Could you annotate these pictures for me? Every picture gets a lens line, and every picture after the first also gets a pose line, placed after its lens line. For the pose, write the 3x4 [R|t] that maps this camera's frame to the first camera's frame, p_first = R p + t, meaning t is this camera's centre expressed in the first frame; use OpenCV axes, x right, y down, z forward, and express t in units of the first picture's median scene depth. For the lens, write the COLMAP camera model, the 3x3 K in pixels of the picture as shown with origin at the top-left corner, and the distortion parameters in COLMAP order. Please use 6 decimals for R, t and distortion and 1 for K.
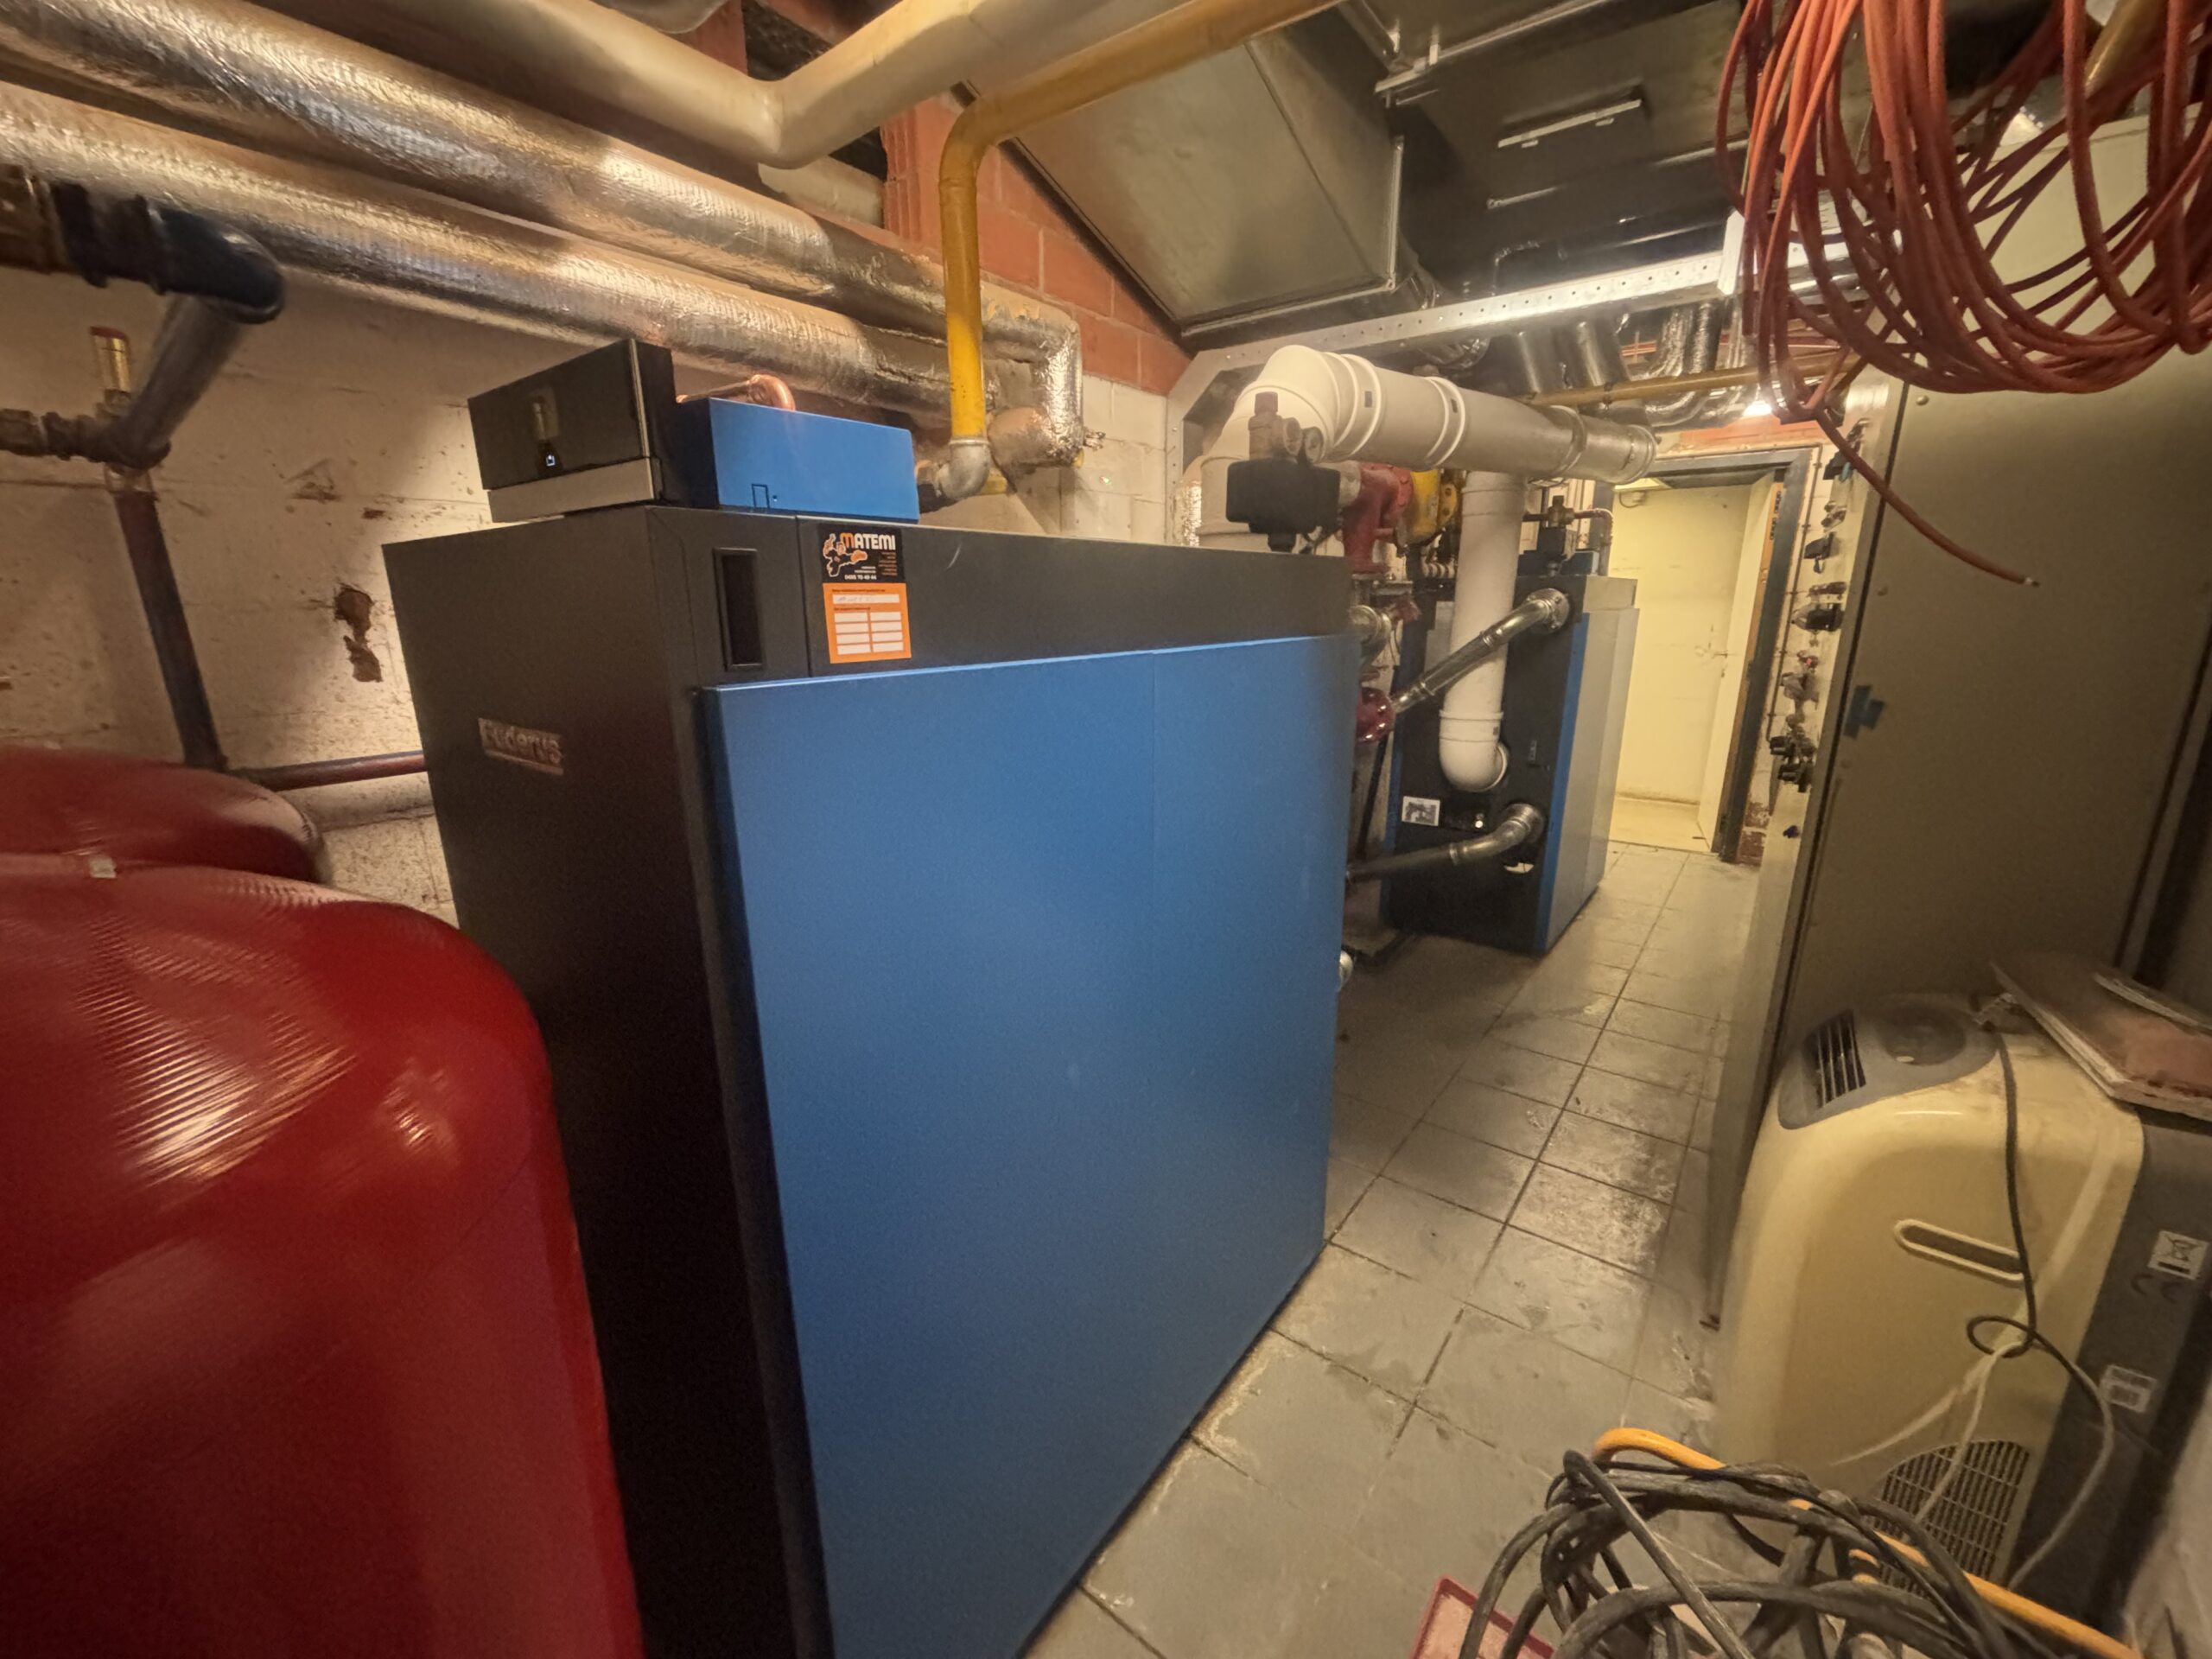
lens RADIAL K [[887.9, 0, 1109.7], [0, 887.9, 827.8], [0, 0, 1]] dist [0.002851, 0.000046]
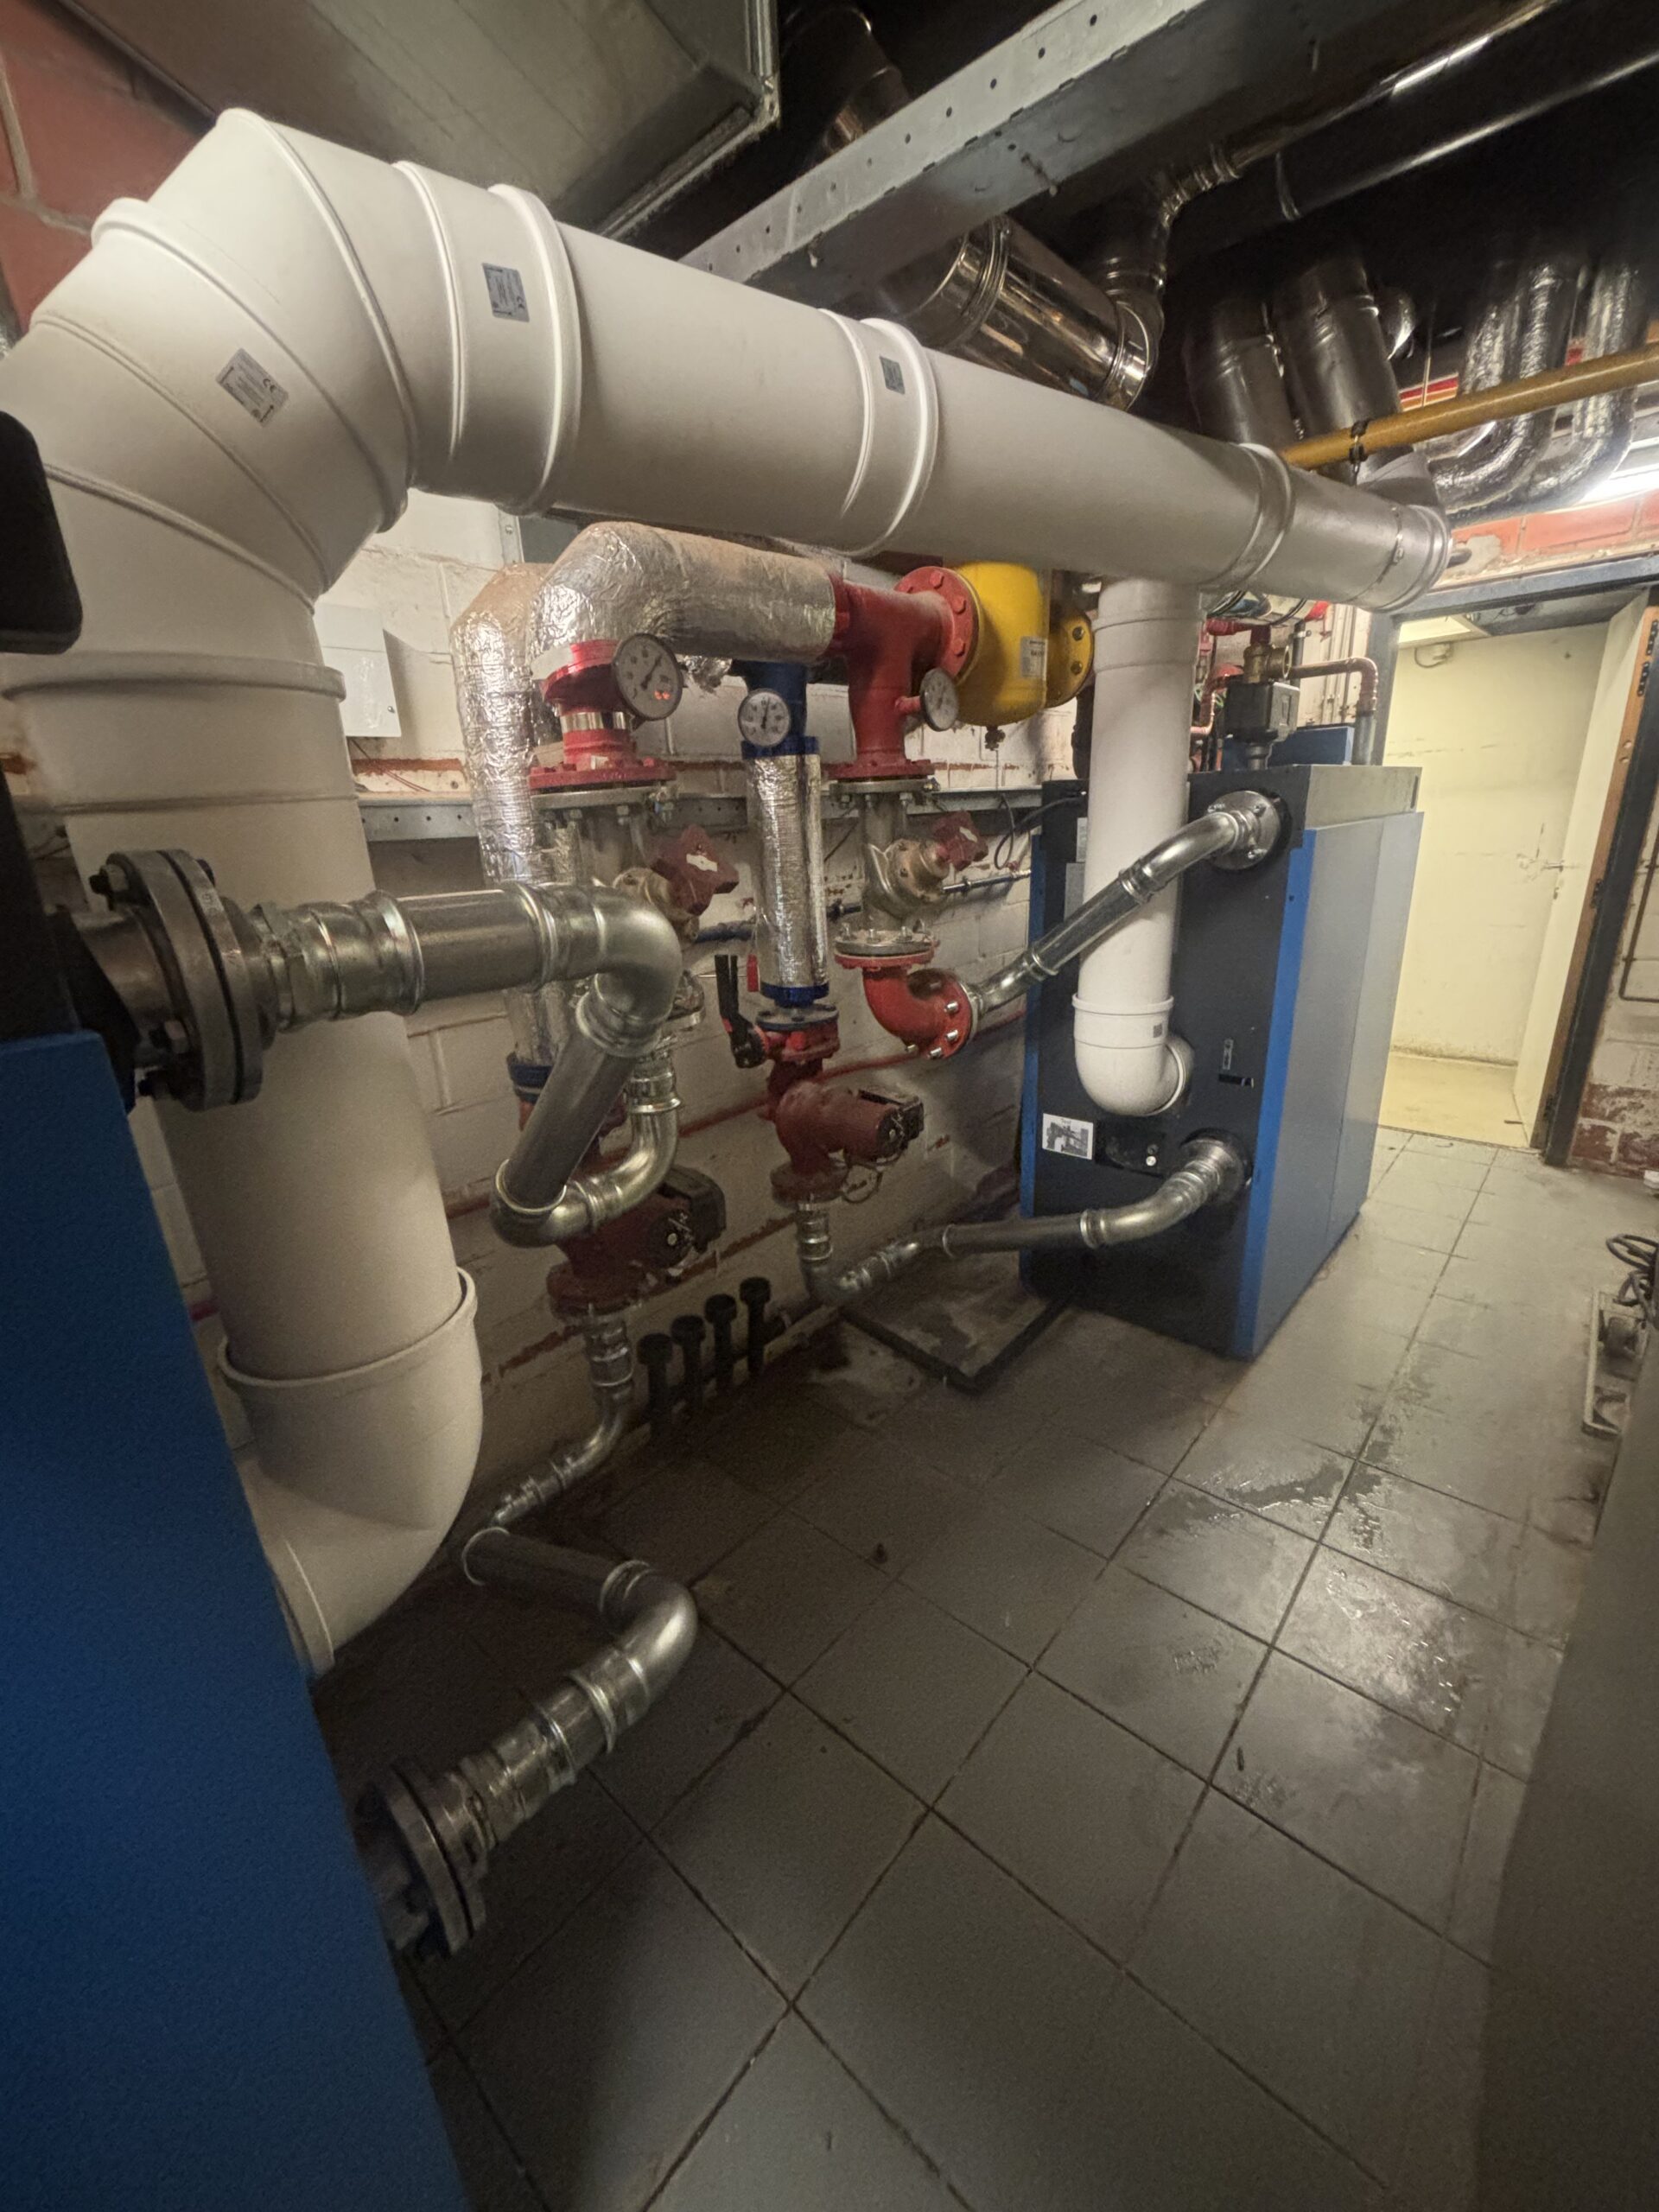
lens RADIAL K [[887.9, 0, 826.1], [0, 887.9, 1104.9], [0, 0, 1]] dist [0.002851, 0.000046]
pose [[0.996632, -0.015284, -0.080565, 0.232339], [0.020591, 0.997643, 0.065456, -0.093900], [0.079374, -0.066894, 0.994598, 0.335123]]
